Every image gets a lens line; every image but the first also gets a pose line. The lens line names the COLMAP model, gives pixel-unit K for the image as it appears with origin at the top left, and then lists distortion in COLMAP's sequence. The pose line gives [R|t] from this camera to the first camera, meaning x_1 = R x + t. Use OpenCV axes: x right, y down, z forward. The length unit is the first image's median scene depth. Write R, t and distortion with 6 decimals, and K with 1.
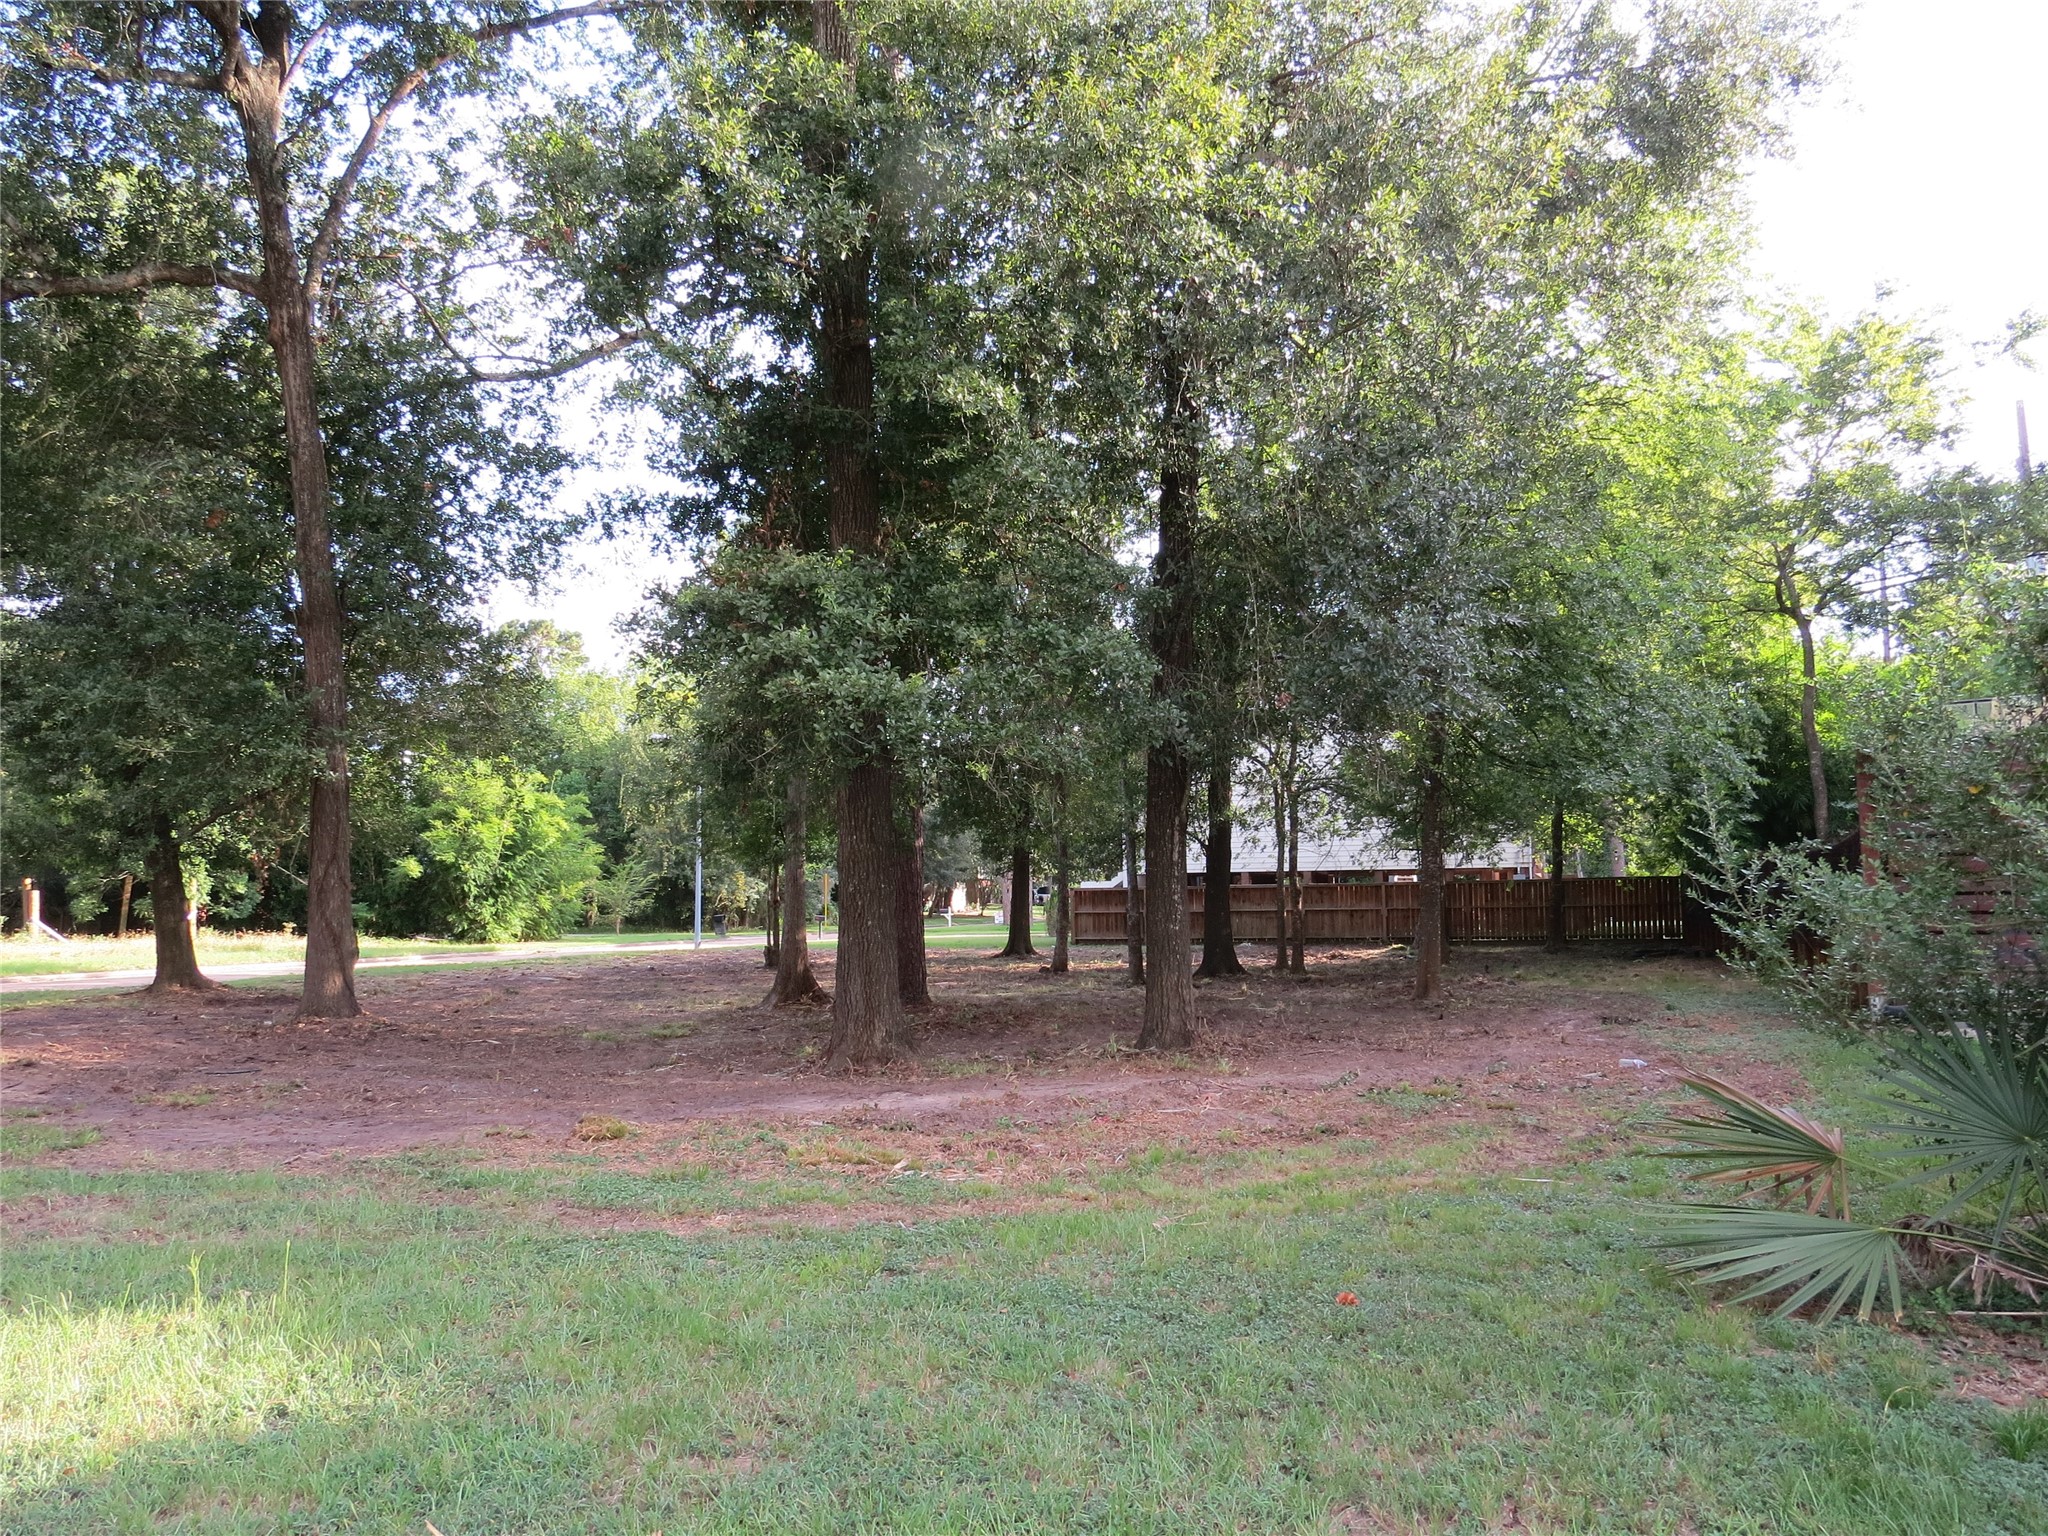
lens RADIAL K [[1450.3, 0, 1026.0], [0, 1450.3, 769.5], [0, 0, 1]] dist [-0.030410, 0.013838]
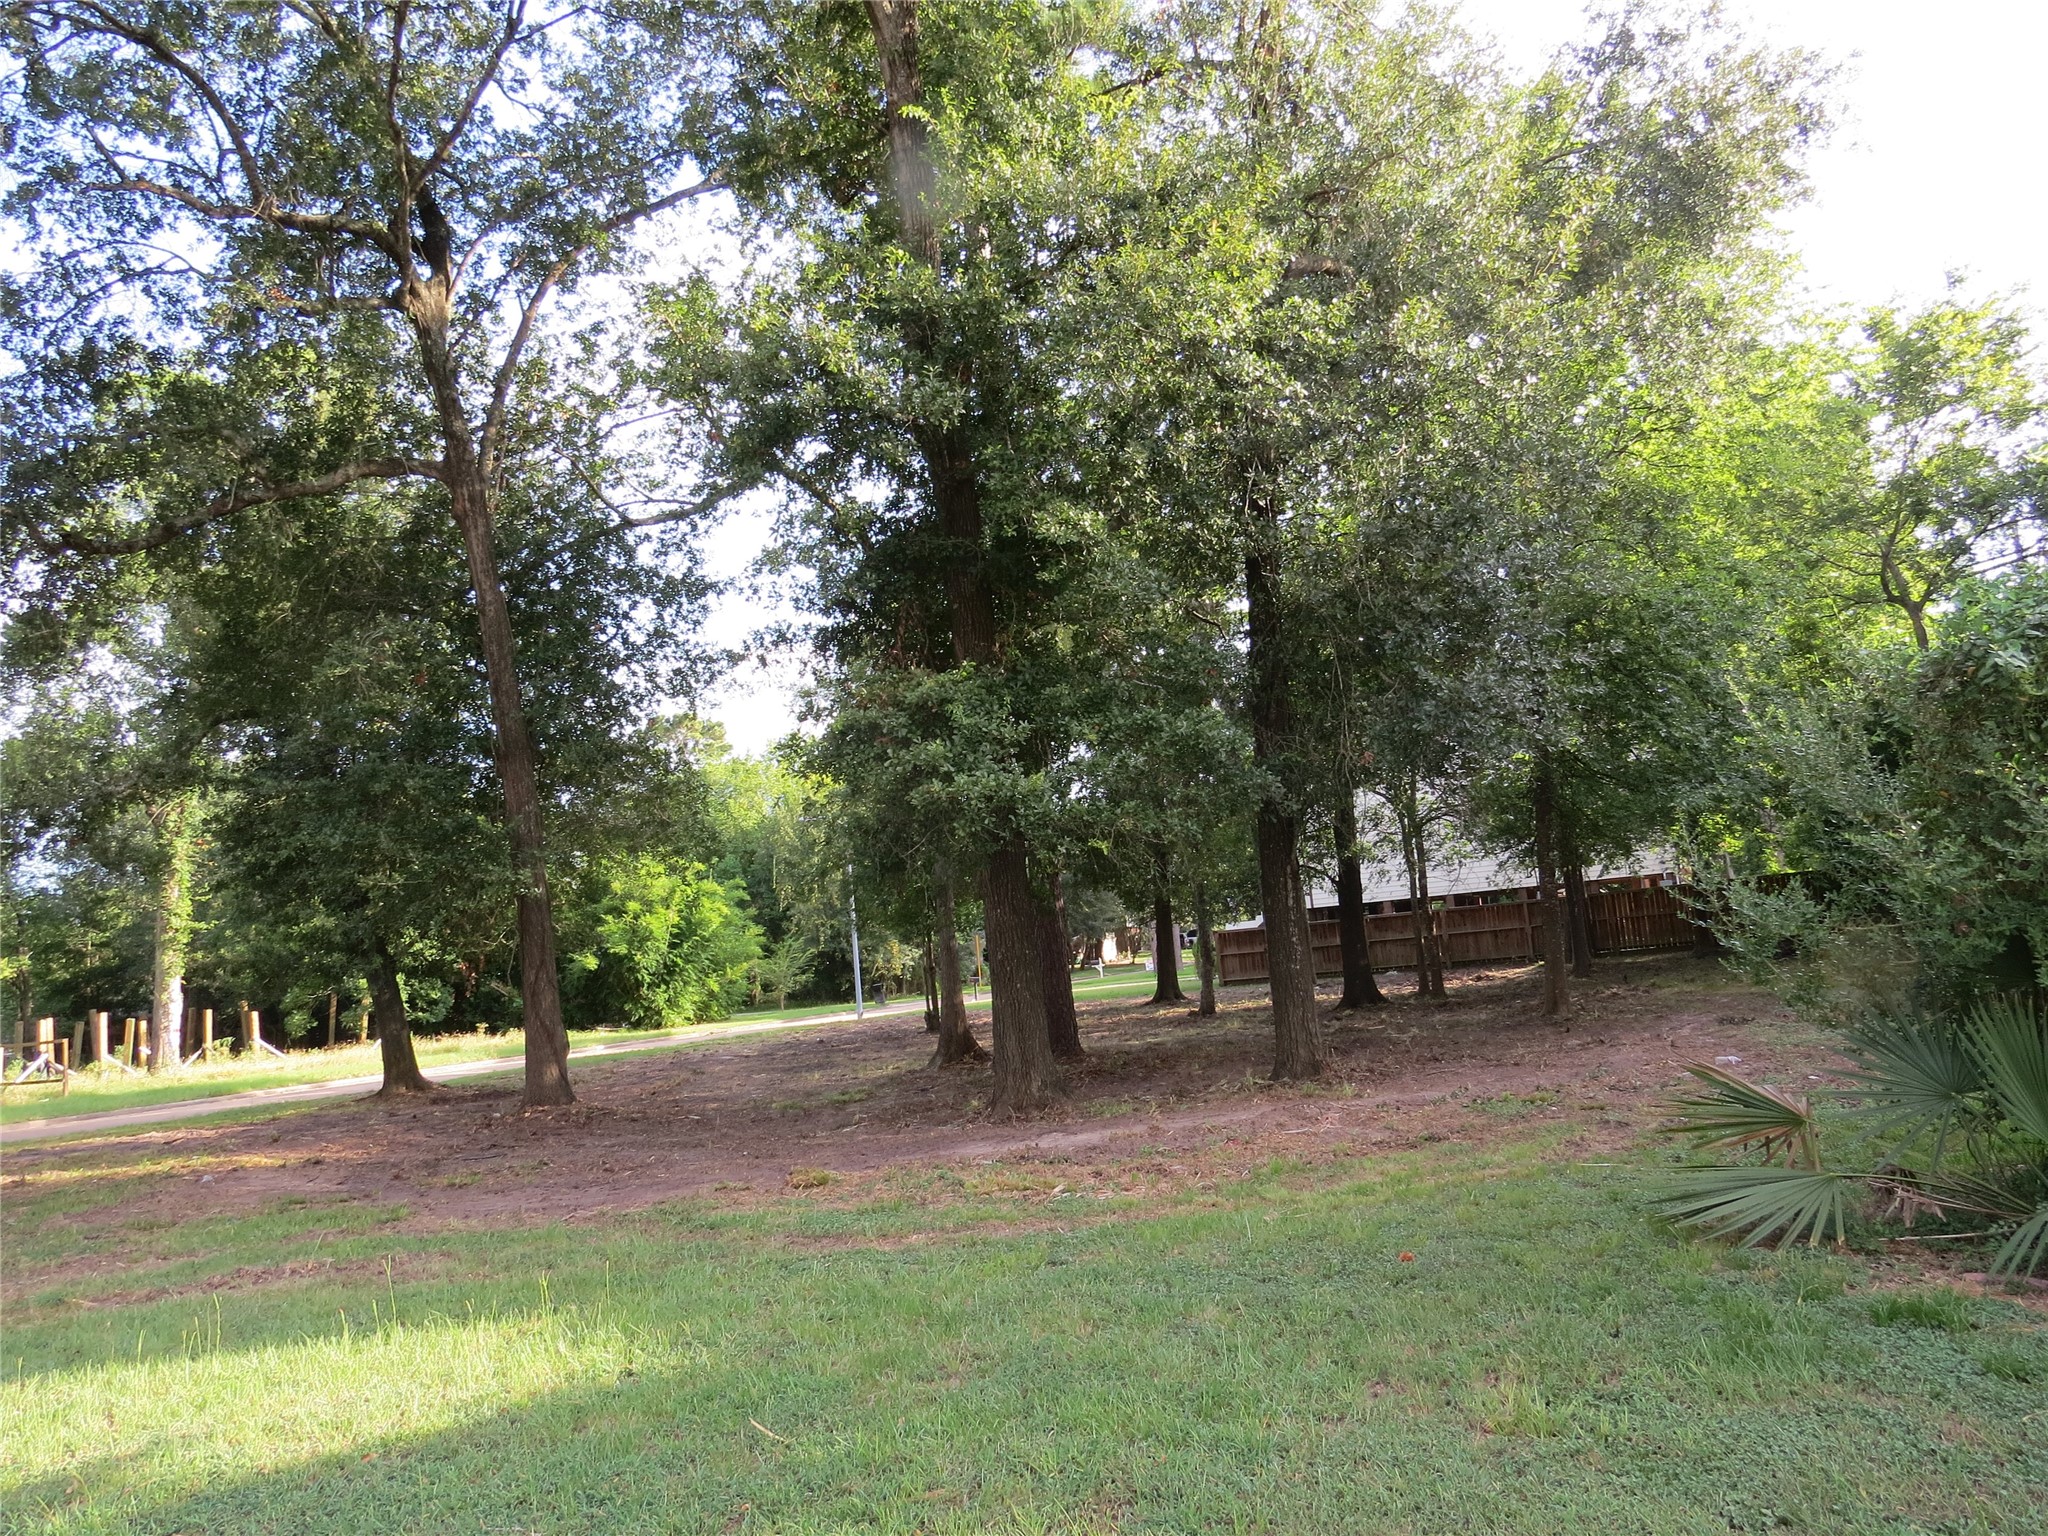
lens RADIAL K [[1450.3, 0, 1025.1], [0, 1450.3, 769.6], [0, 0, 1]] dist [-0.030410, 0.013838]
pose [[0.991316, -0.092048, -0.093918, 0.013539], [0.088827, 0.995325, -0.037925, -0.013251], [0.096970, 0.029253, 0.994857, -0.092523]]
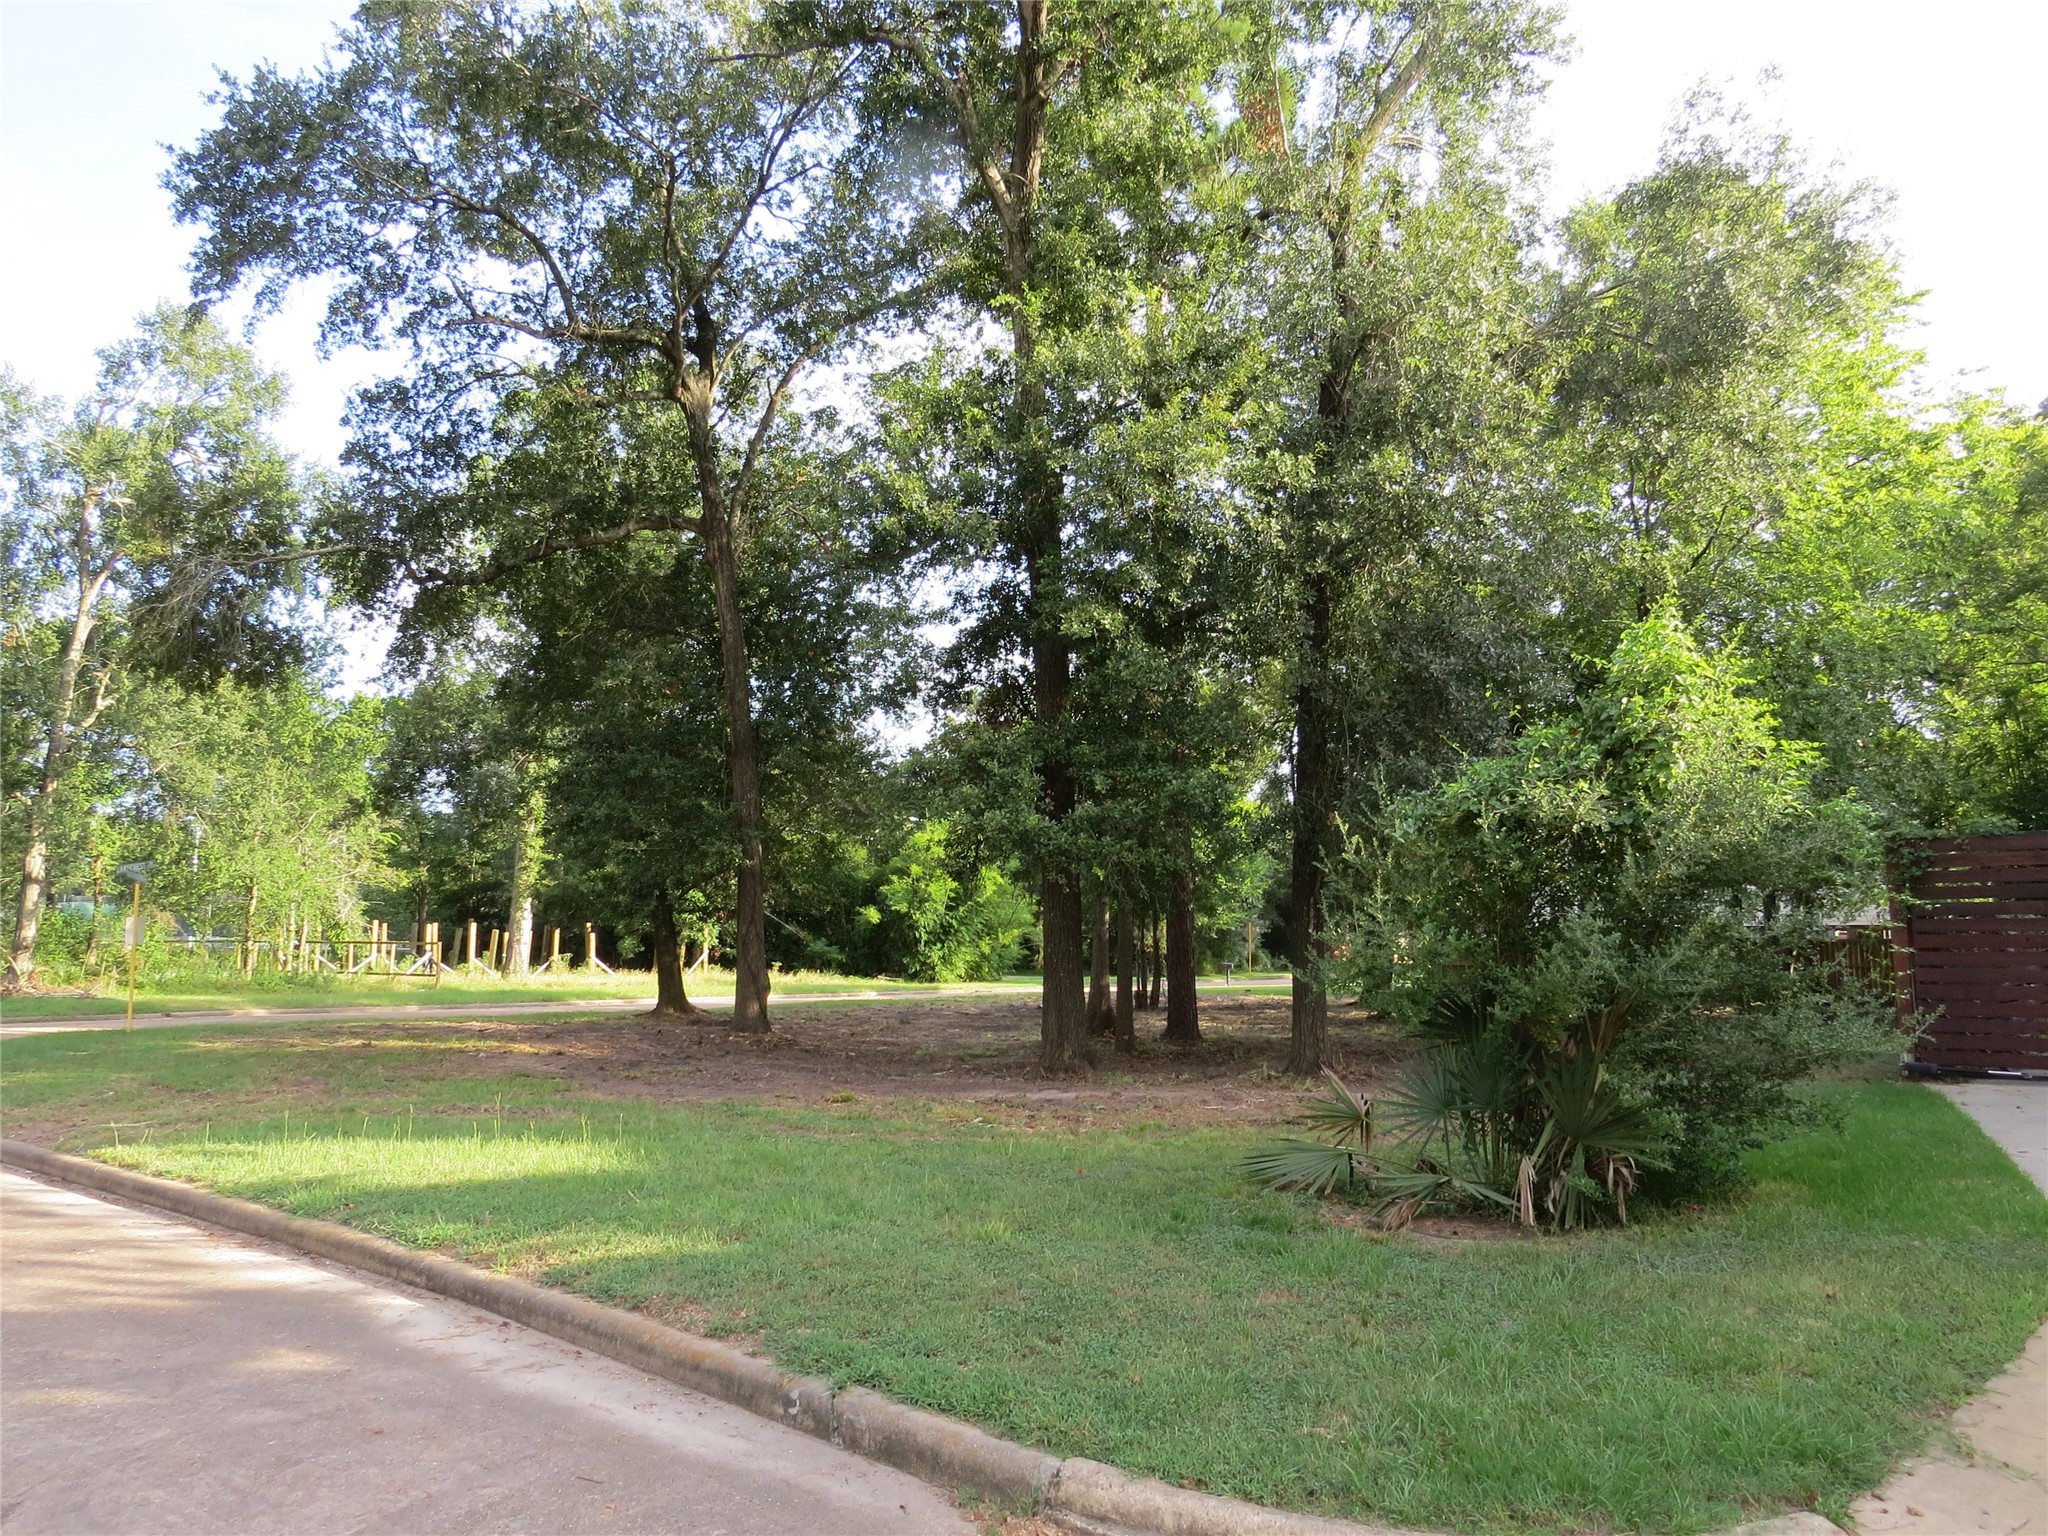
lens RADIAL K [[1450.3, 0, 1017.4], [0, 1450.3, 772.2], [0, 0, 1]] dist [-0.030410, 0.013838]
pose [[0.946730, -0.023484, -0.321171, 0.230340], [0.014171, 0.999409, -0.031304, -0.036405], [0.321717, 0.025086, 0.946504, -0.270771]]
